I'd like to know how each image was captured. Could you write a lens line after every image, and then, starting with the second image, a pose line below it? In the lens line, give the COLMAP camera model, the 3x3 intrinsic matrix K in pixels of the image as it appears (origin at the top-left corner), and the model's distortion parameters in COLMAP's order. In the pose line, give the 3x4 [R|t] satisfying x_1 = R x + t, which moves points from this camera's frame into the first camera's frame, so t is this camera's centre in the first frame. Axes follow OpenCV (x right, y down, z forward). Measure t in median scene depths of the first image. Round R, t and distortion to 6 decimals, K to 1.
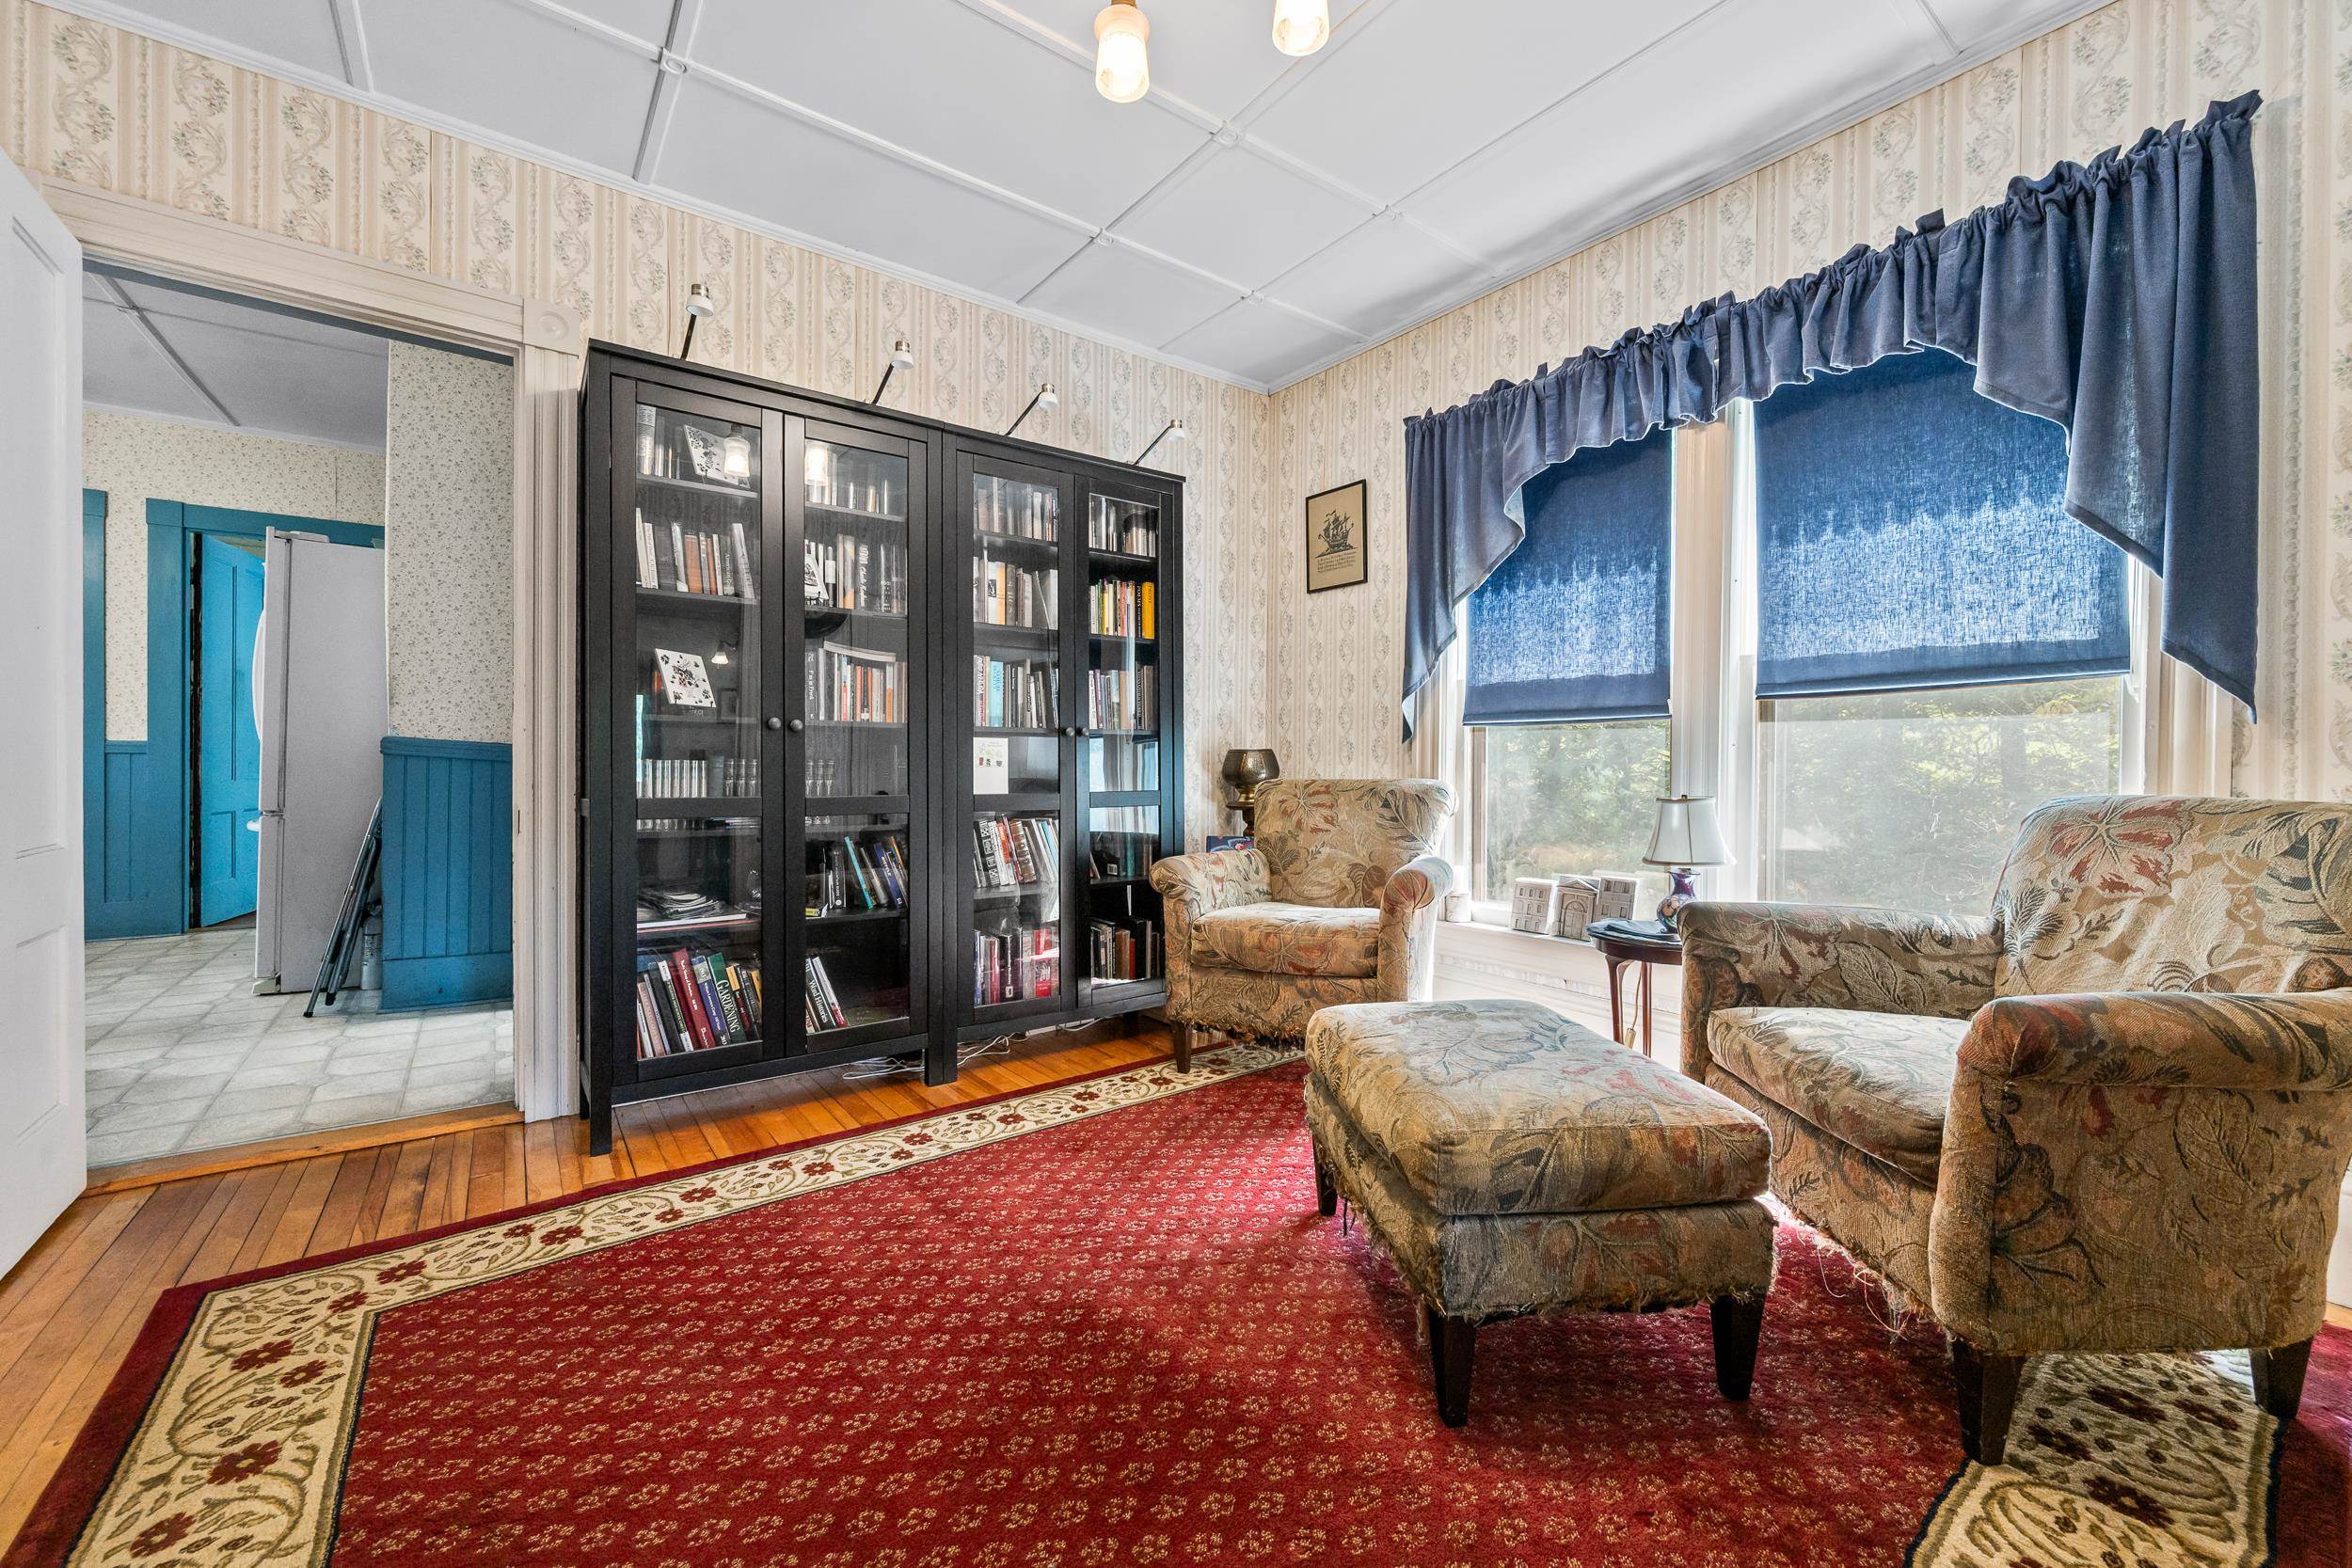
lens RADIAL K [[916.0, 0, 1183.1], [0, 916.0, 779.6], [0, 0, 1]] dist [-0.000753, -0.000077]
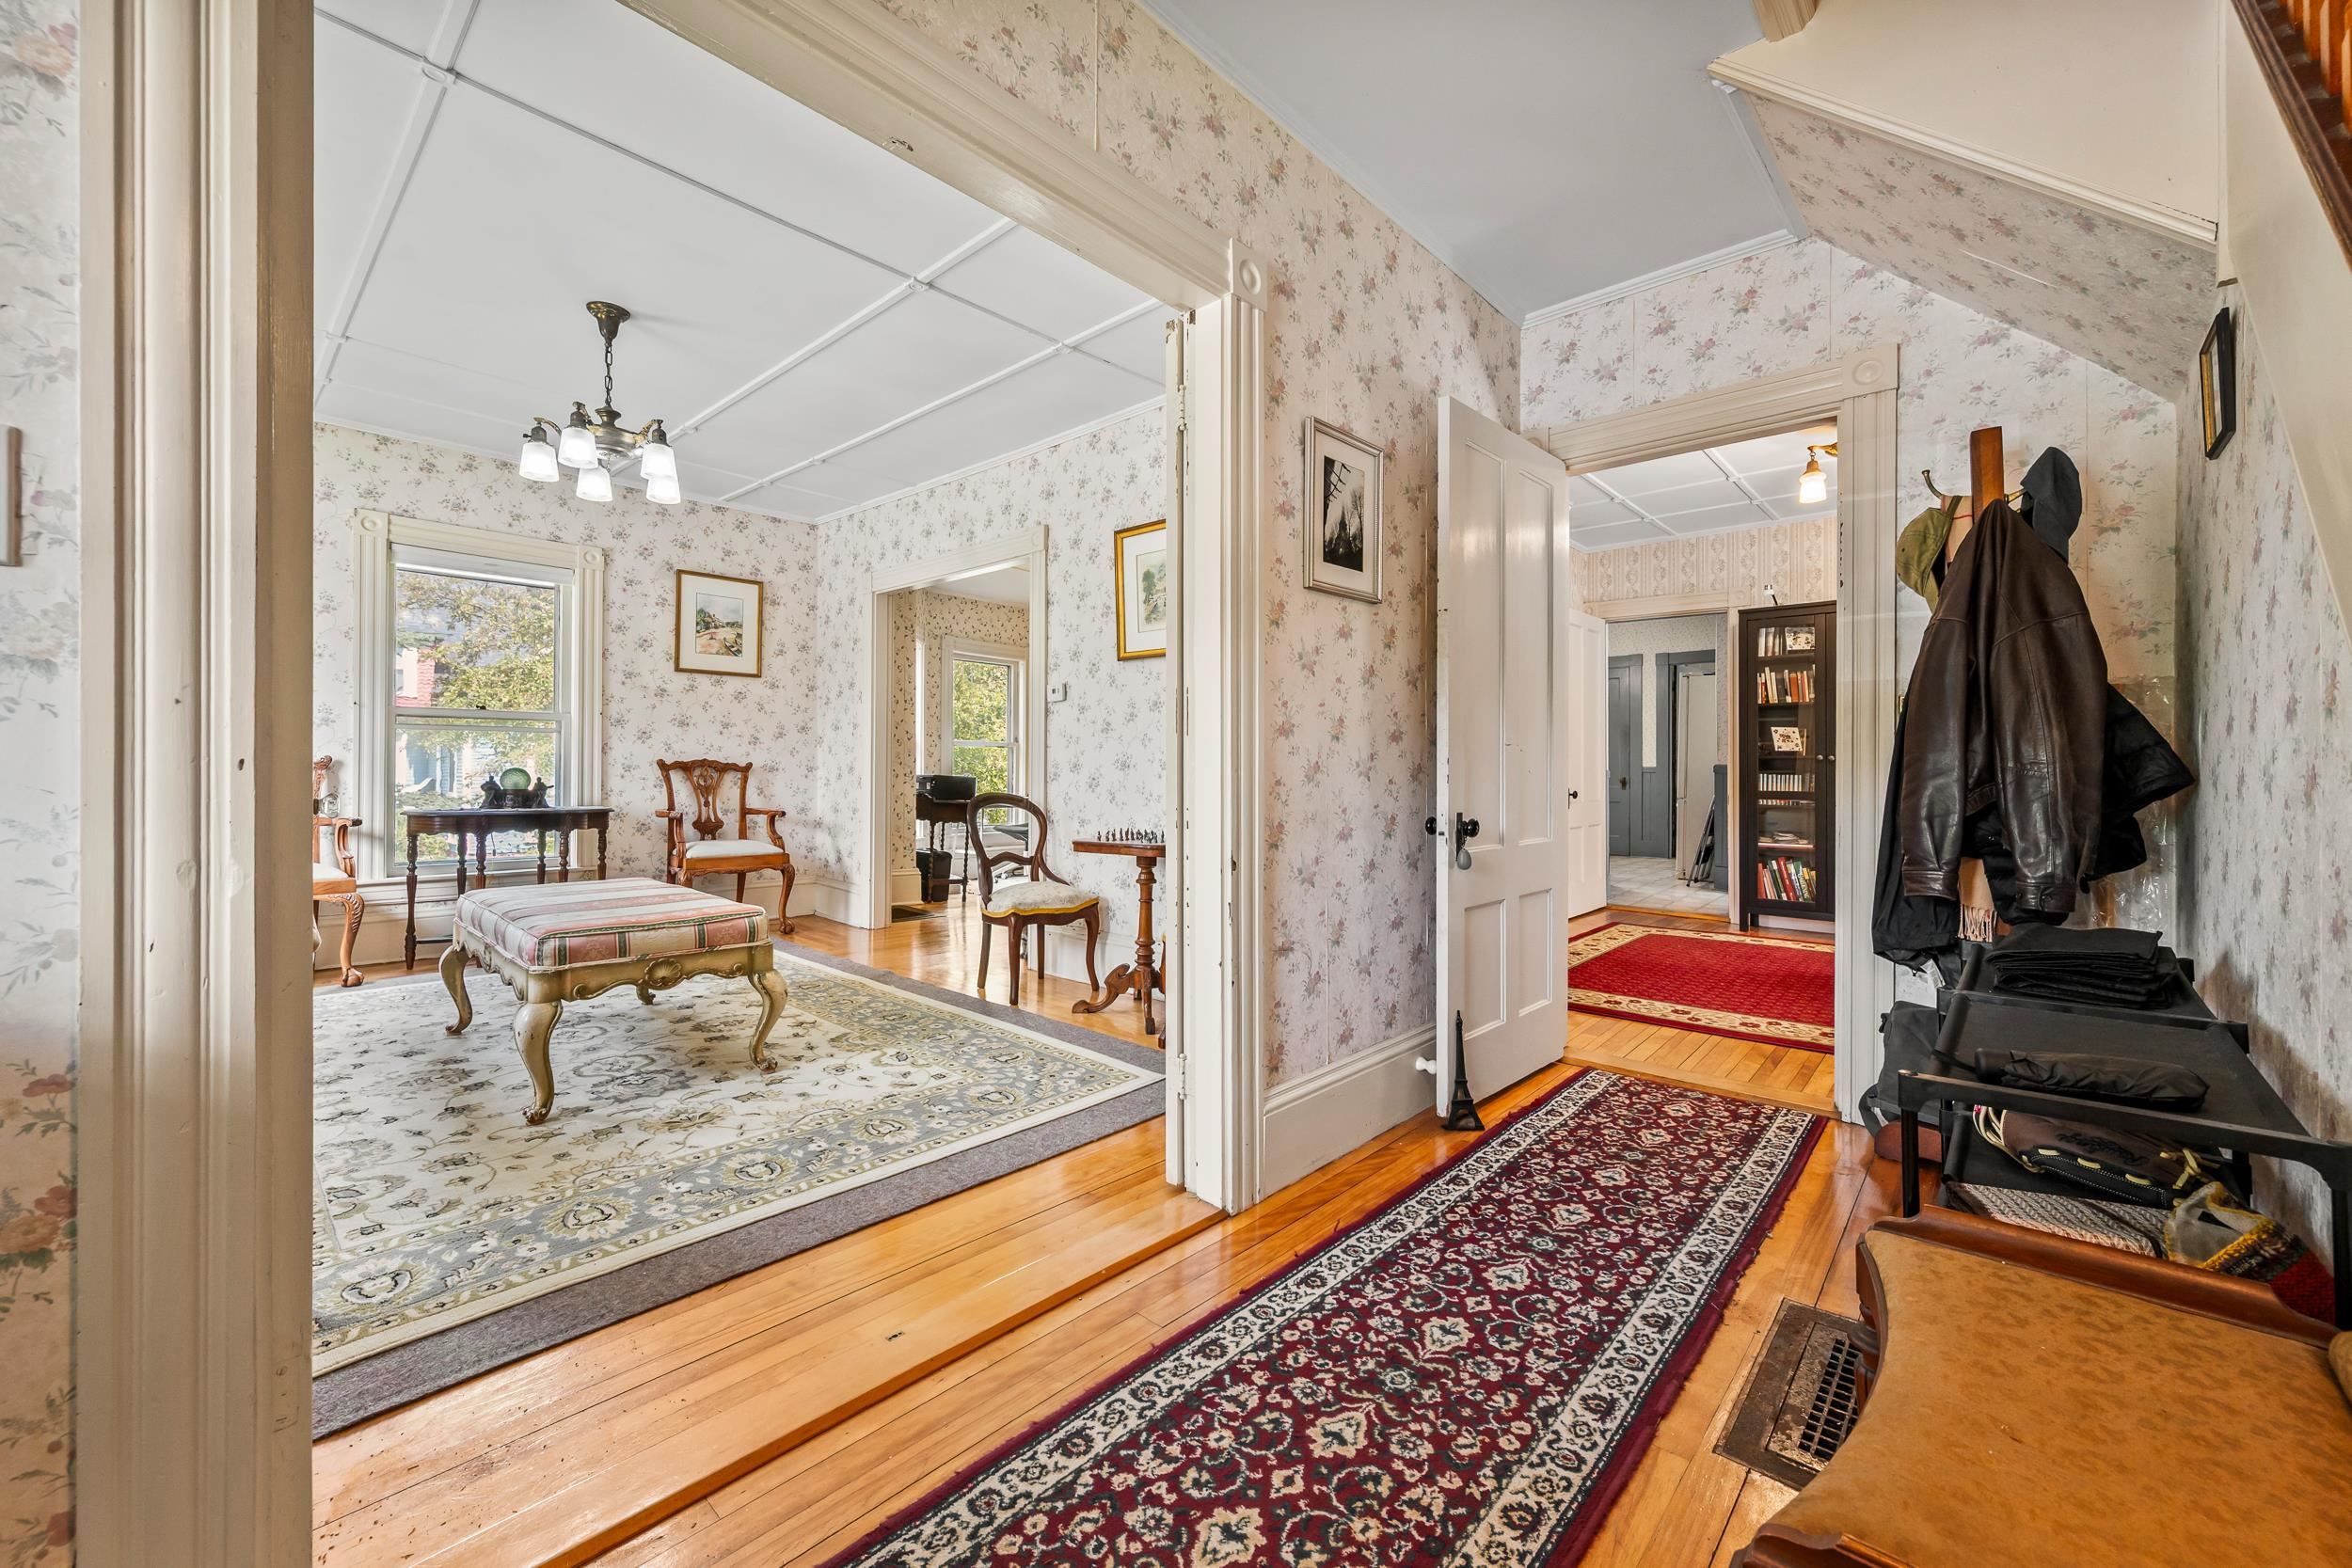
lens RADIAL K [[920.4, 0, 1184.9], [0, 920.4, 769.7], [0, 0, 1]] dist [-0.002587, -0.000341]
pose [[0.183297, -0.008924, -0.983017, 1.411213], [-0.019603, 0.999727, -0.012730, 0.024285], [0.982862, 0.021603, 0.183072, -0.875494]]
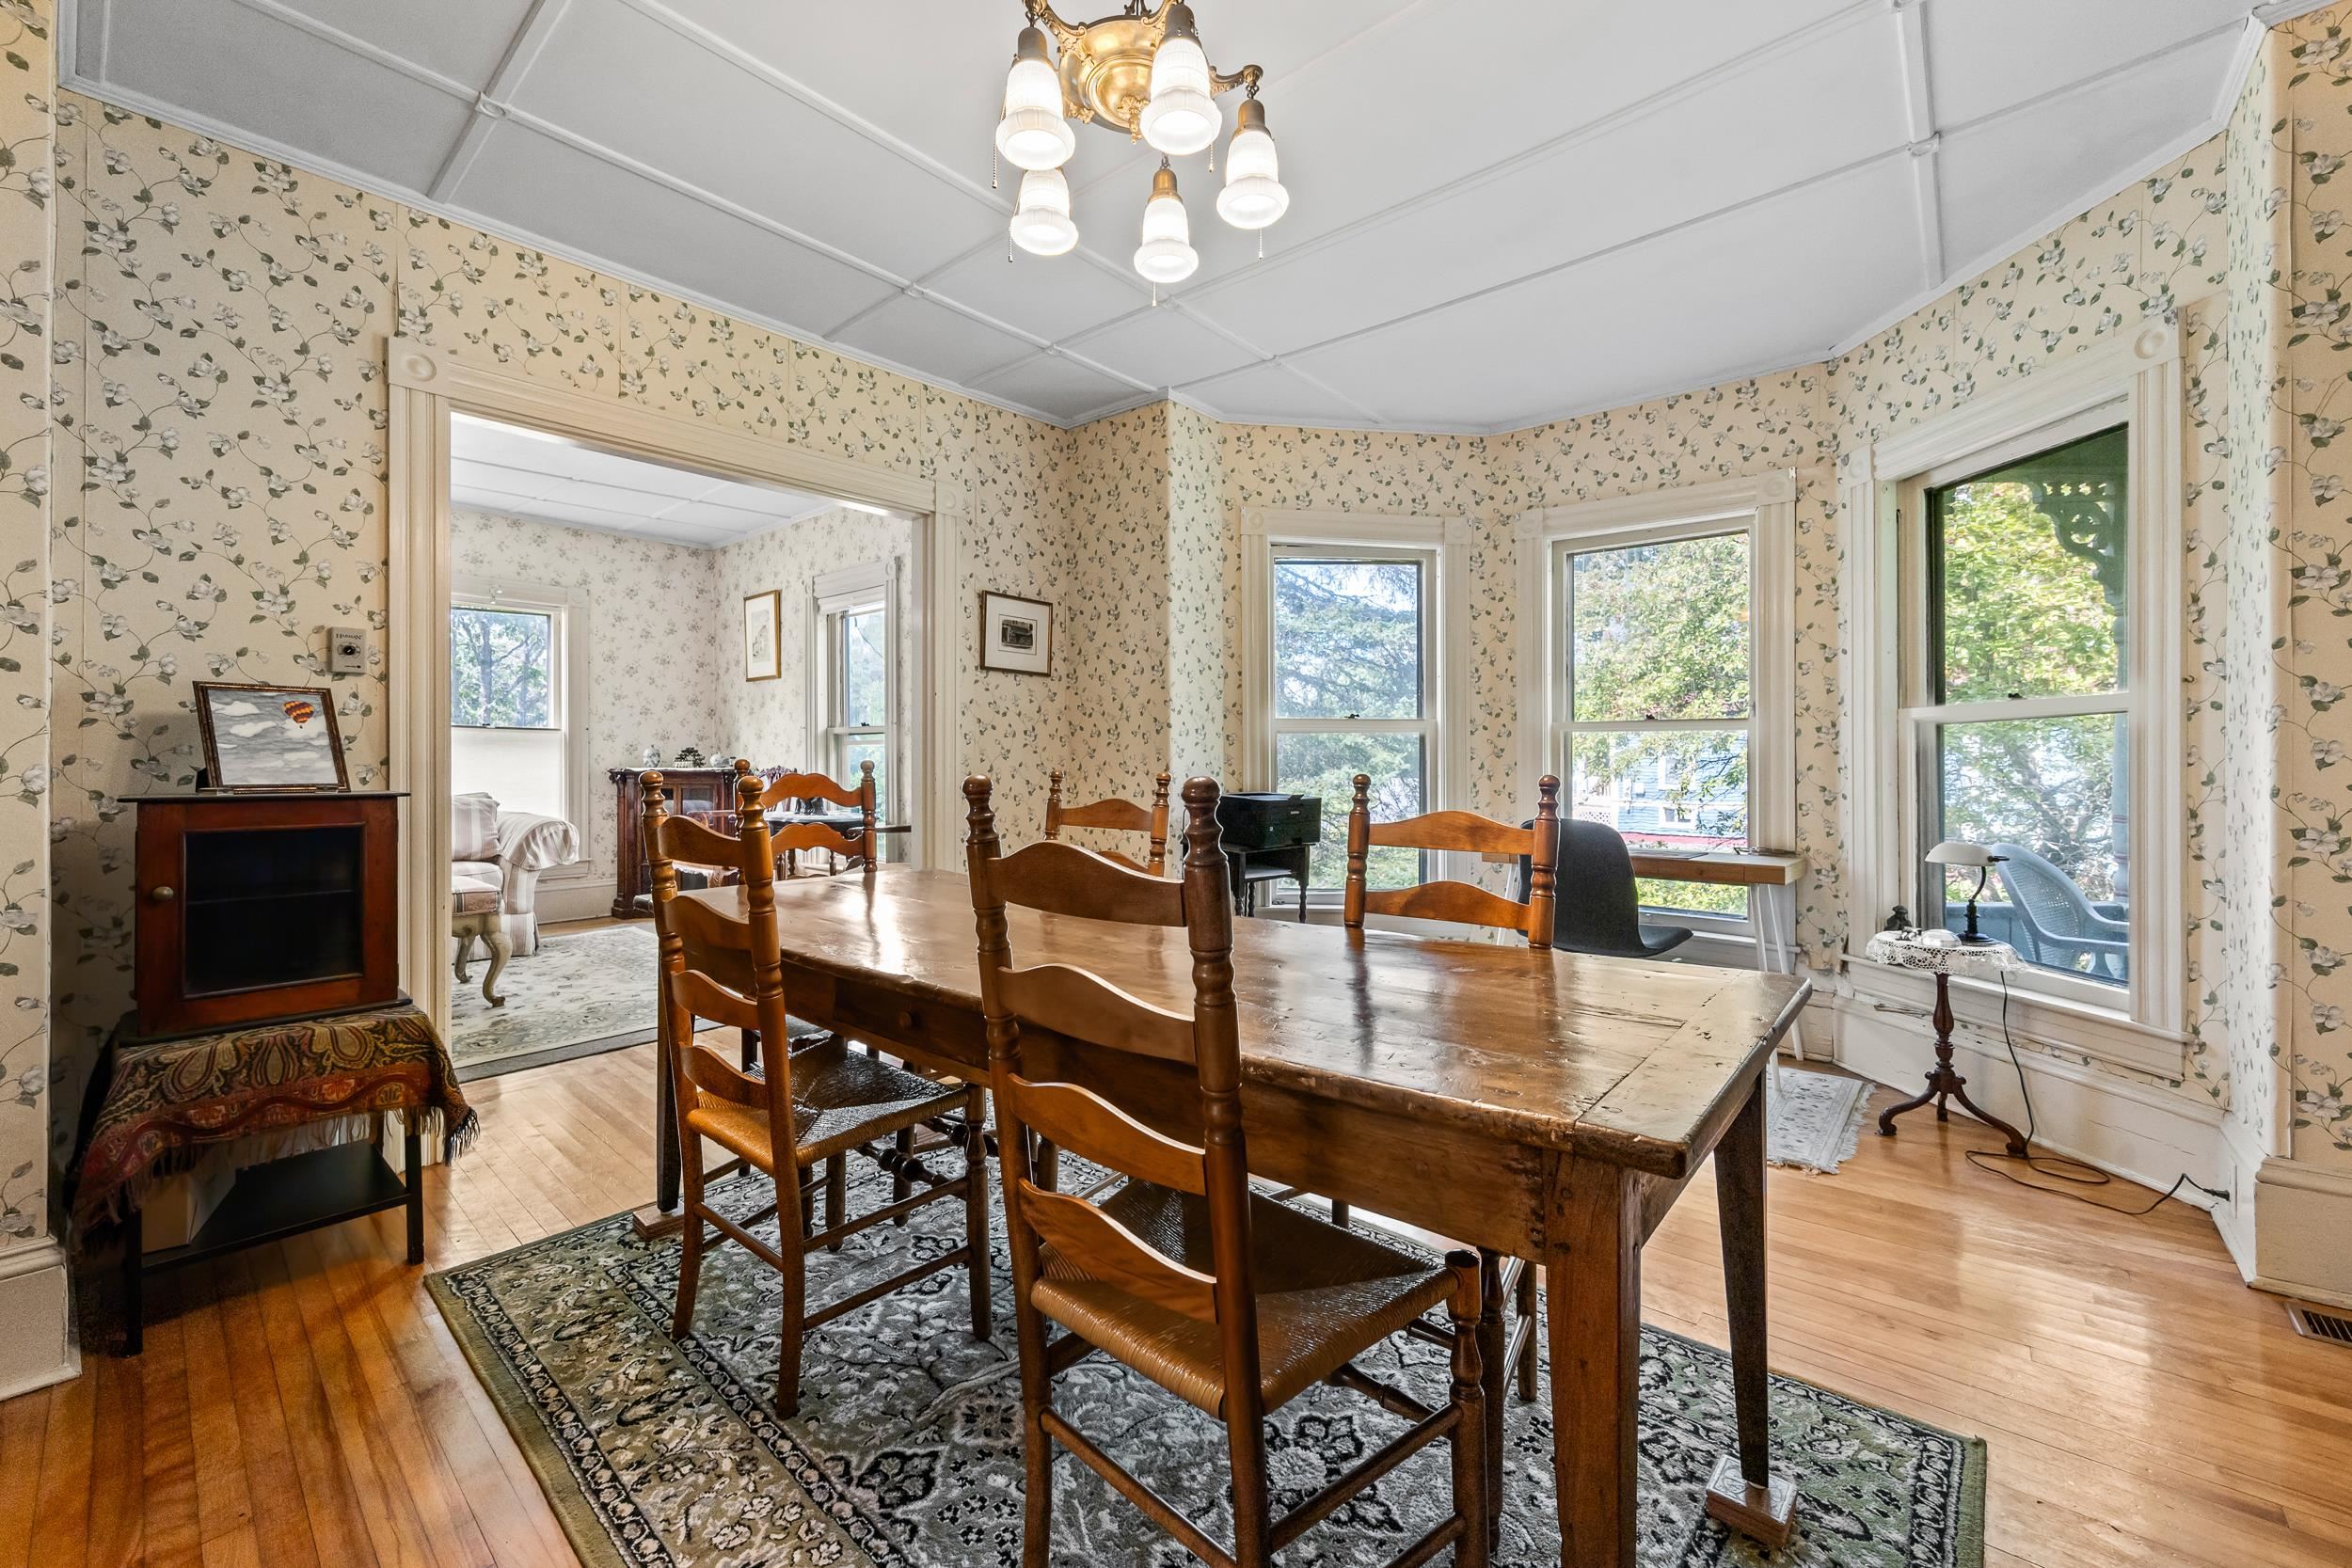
lens RADIAL K [[923.5, 0, 1183.6], [0, 923.5, 762.2], [0, 0, 1]] dist [-0.000117, -0.000020]
pose [[-0.976993, -0.008466, -0.213105, -1.049005], [-0.012136, 0.999800, 0.015919, -0.057878], [0.212928, 0.018139, -0.976900, 0.354797]]
